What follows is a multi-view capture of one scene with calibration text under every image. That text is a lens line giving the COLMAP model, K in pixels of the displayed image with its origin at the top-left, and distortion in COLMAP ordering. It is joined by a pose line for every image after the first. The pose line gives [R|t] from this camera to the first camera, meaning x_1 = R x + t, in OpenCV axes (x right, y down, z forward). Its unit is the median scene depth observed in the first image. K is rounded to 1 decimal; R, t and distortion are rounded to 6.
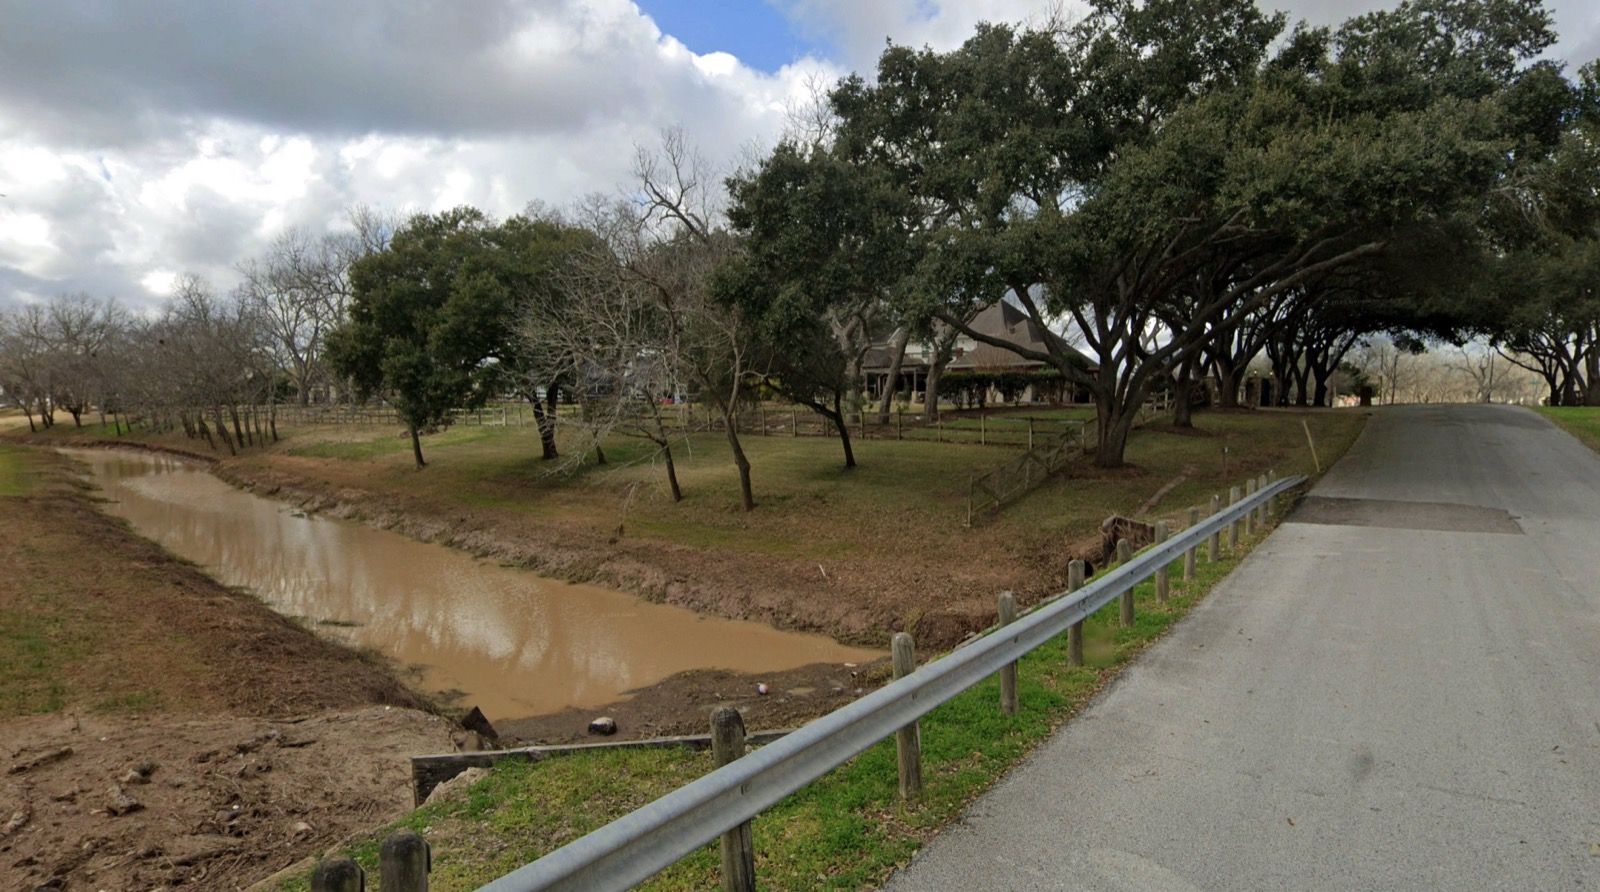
lens RADIAL K [[873.8, 0, 802.4], [0, 873.8, 441.2], [0, 0, 1]] dist [0.000745, -0.000234]
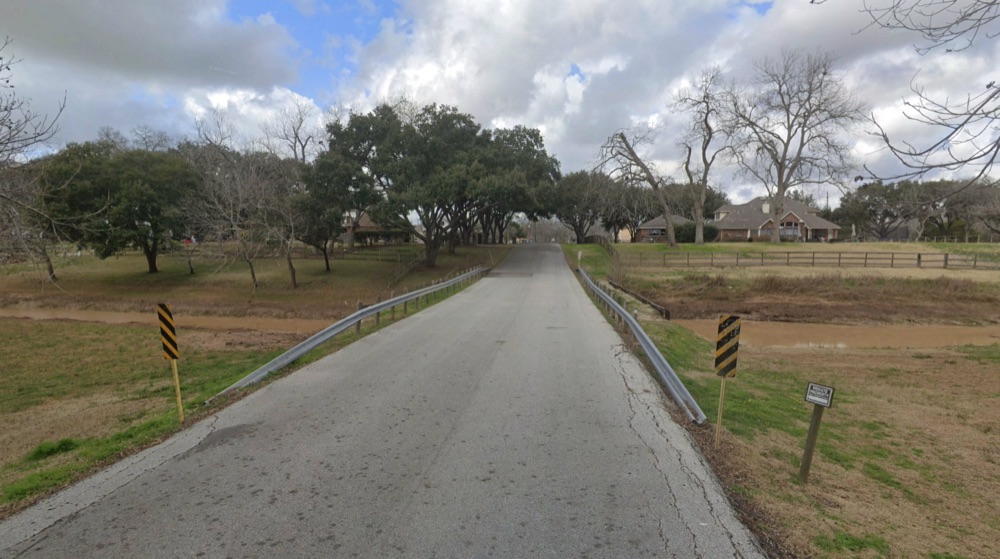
lens RADIAL K [[473.2, 0, 499.9], [0, 473.2, 279.1], [0, 0, 1]] dist [-0.002485, -0.000111]
pose [[0.864429, -0.038252, 0.501298, -0.179337], [0.019092, 0.998880, 0.043298, 0.004583], [-0.502393, -0.027857, 0.864191, -0.350720]]
